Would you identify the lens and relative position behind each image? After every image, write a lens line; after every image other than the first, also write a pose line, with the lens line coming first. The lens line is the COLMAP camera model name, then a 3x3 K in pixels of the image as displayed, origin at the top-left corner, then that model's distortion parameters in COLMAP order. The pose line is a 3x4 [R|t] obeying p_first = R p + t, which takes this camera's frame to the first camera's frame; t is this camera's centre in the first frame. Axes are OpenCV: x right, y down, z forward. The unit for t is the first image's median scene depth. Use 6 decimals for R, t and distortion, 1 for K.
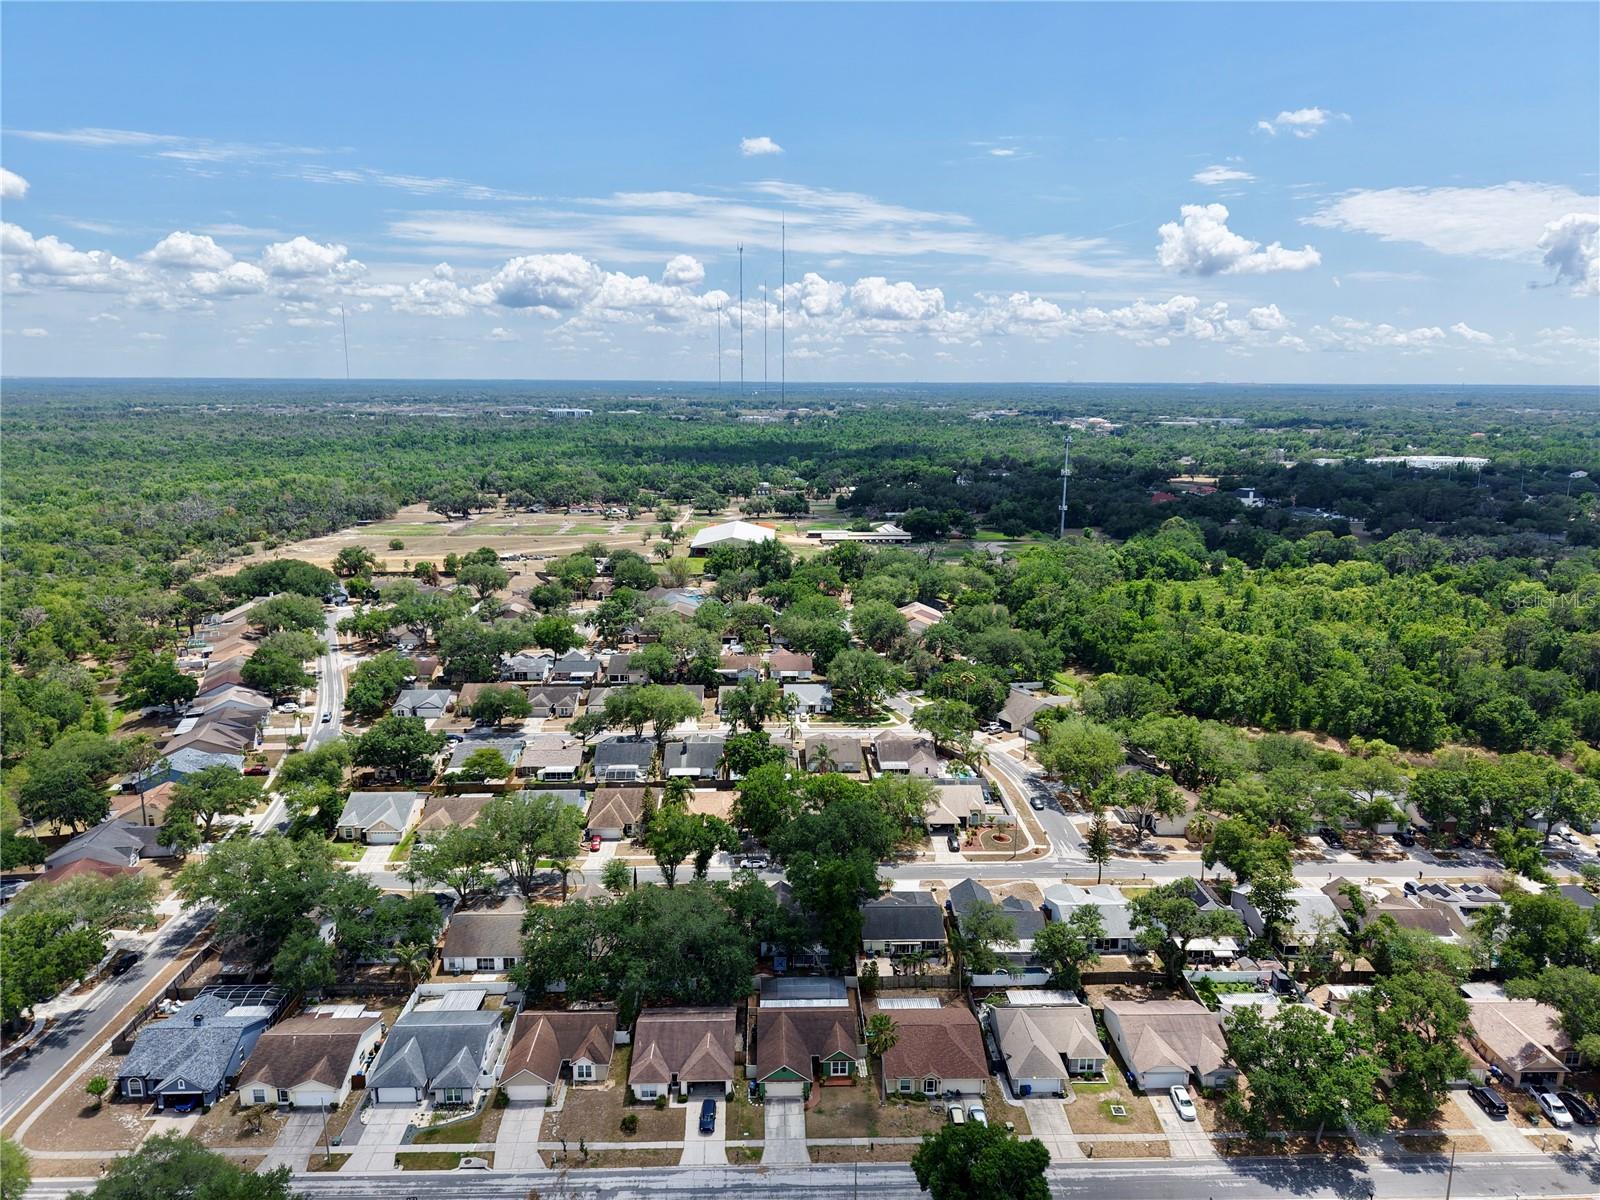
lens RADIAL K [[1070.1, 0, 795.2], [0, 1070.1, 597.9], [0, 0, 1]] dist [0.002401, 0.001317]
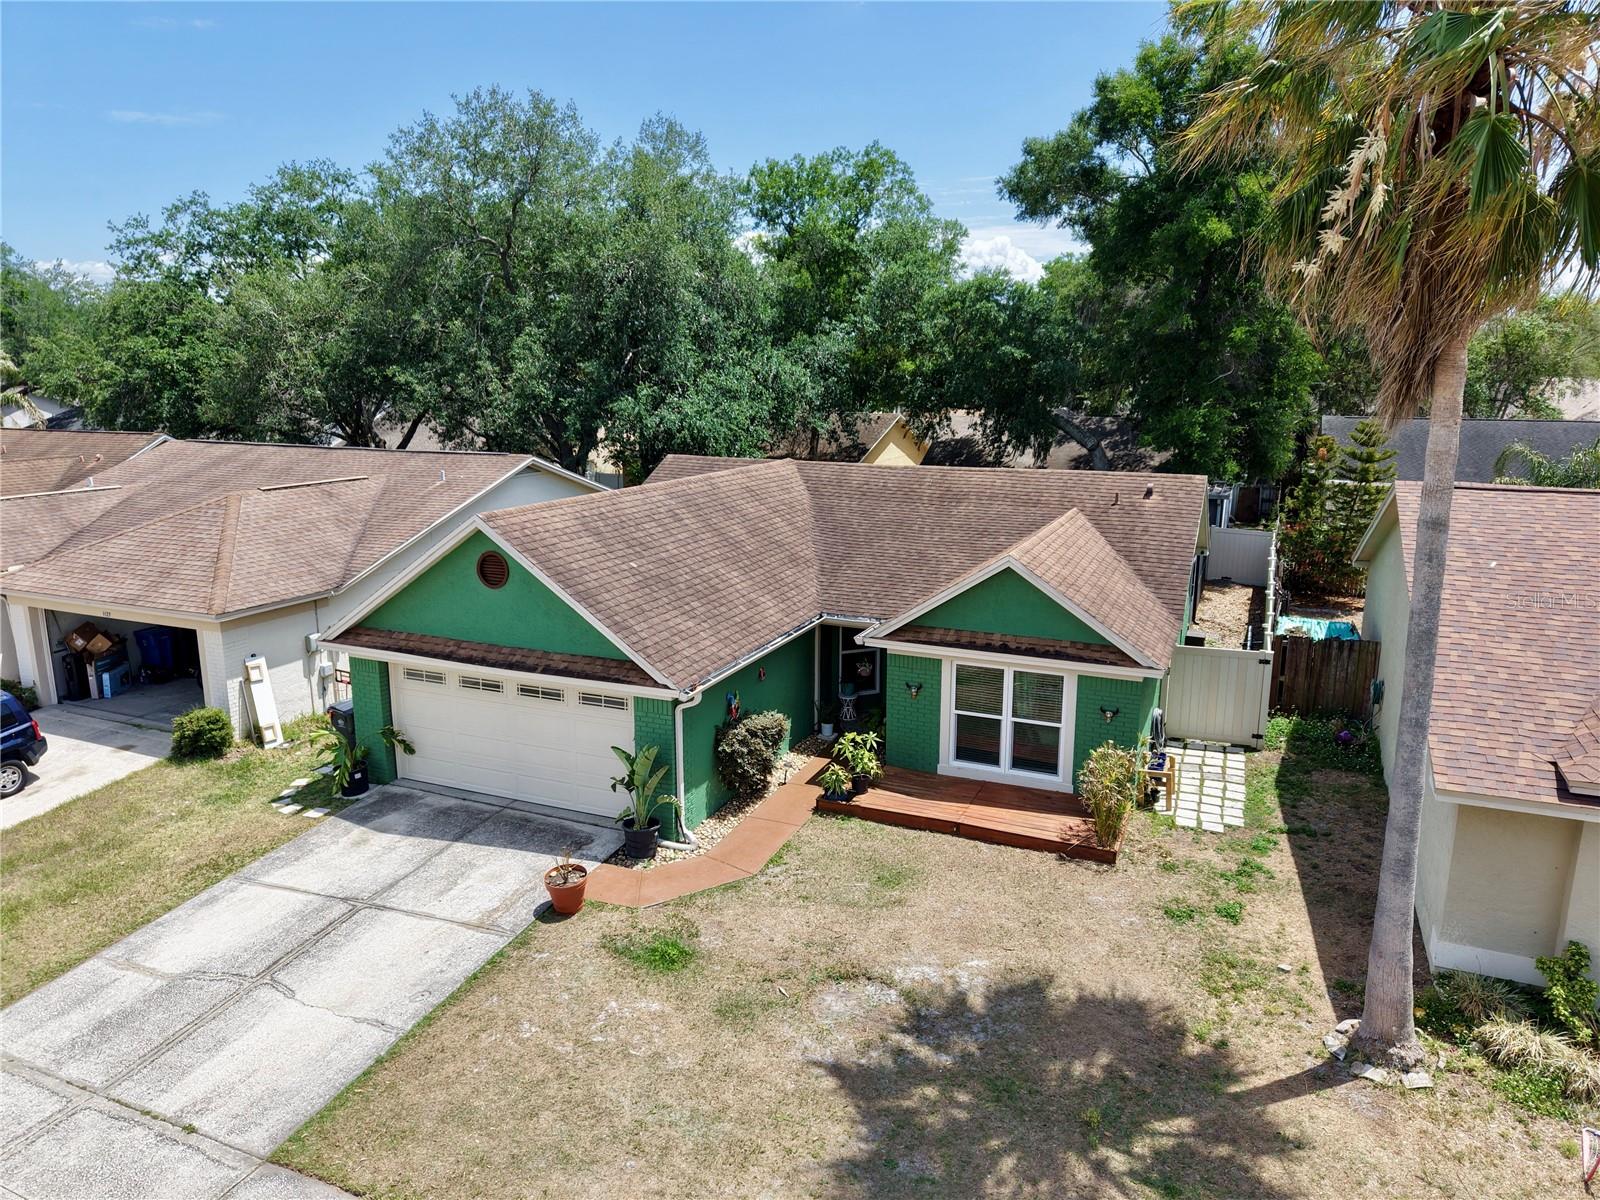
lens RADIAL K [[1071.6, 0, 797.2], [0, 1071.6, 595.0], [0, 0, 1]] dist [0.007680, -0.001397]
pose [[0.904332, 0.089942, -0.417245, 0.076834], [-0.085793, 0.995899, 0.028730, 0.460202], [0.418118, 0.009815, 0.908340, 0.950740]]
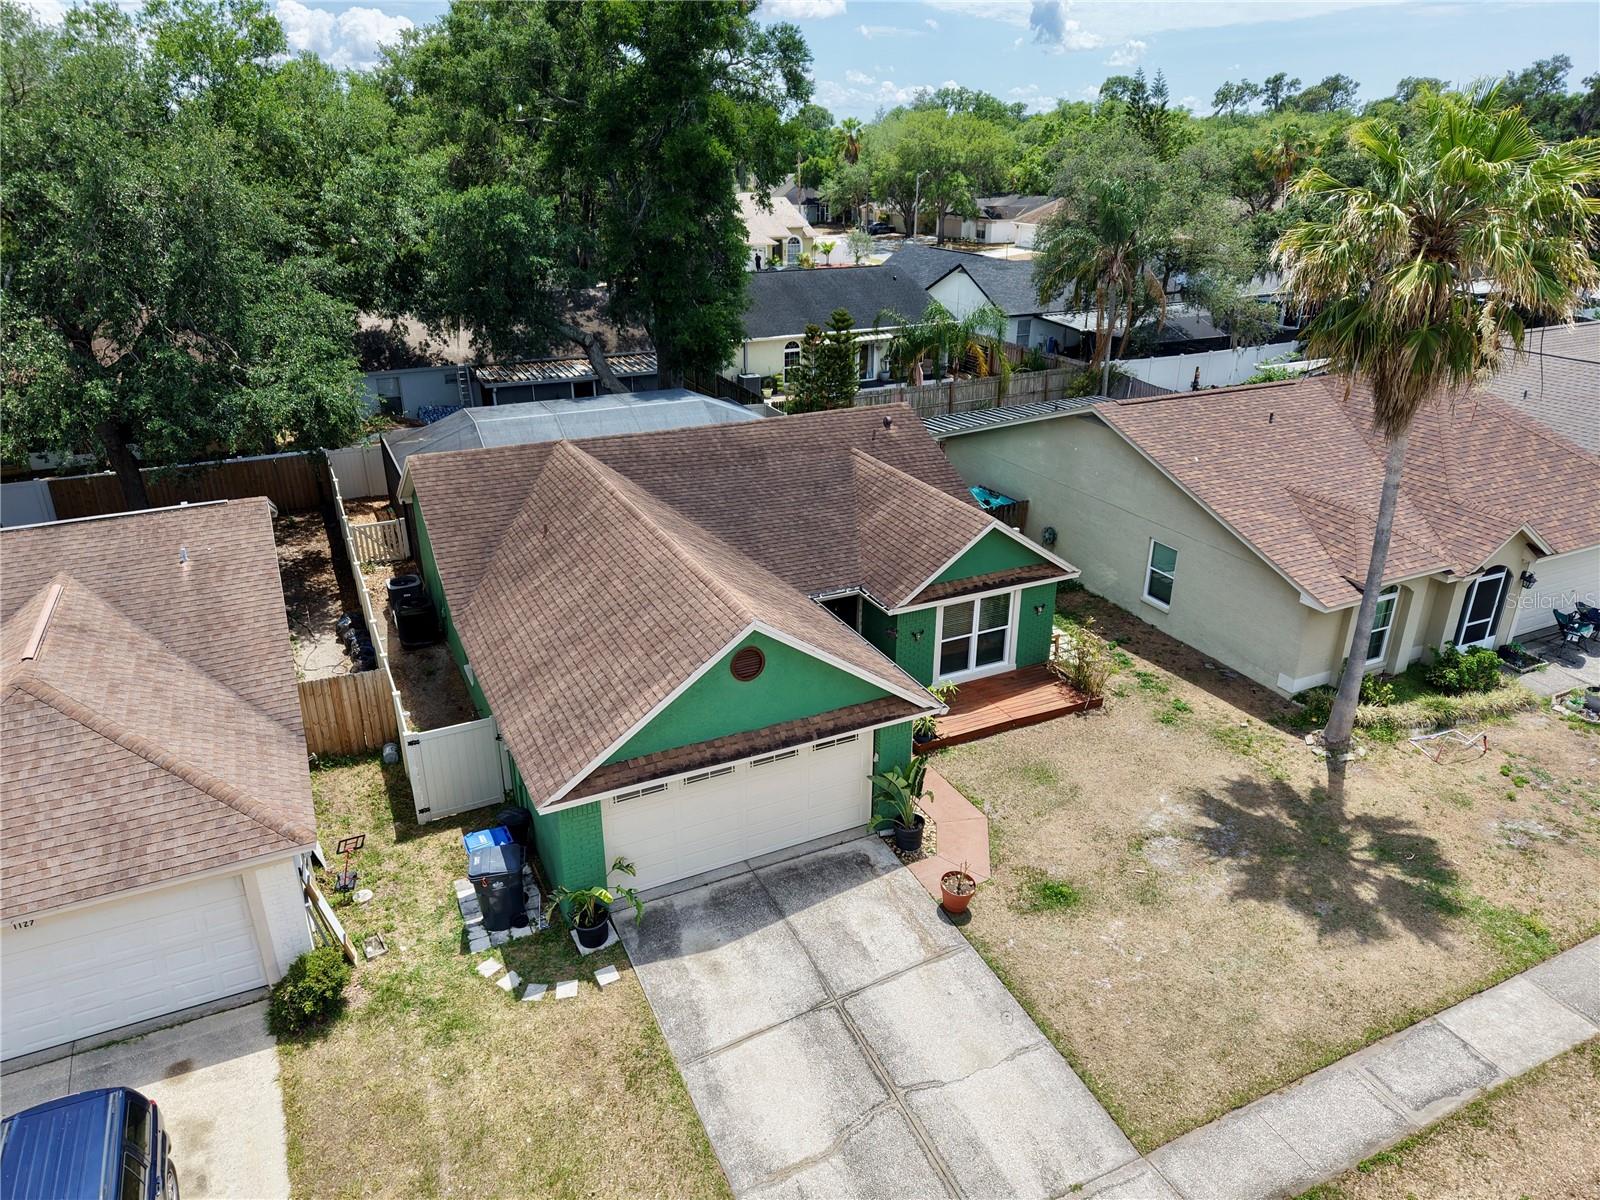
lens RADIAL K [[1070.1, 0, 795.2], [0, 1070.1, 597.9], [0, 0, 1]] dist [0.002401, 0.001317]
pose [[0.912452, -0.160779, 0.376273, -0.052923], [0.080498, 0.972132, 0.220181, 0.428398], [-0.401187, -0.170615, 0.899966, 0.935714]]
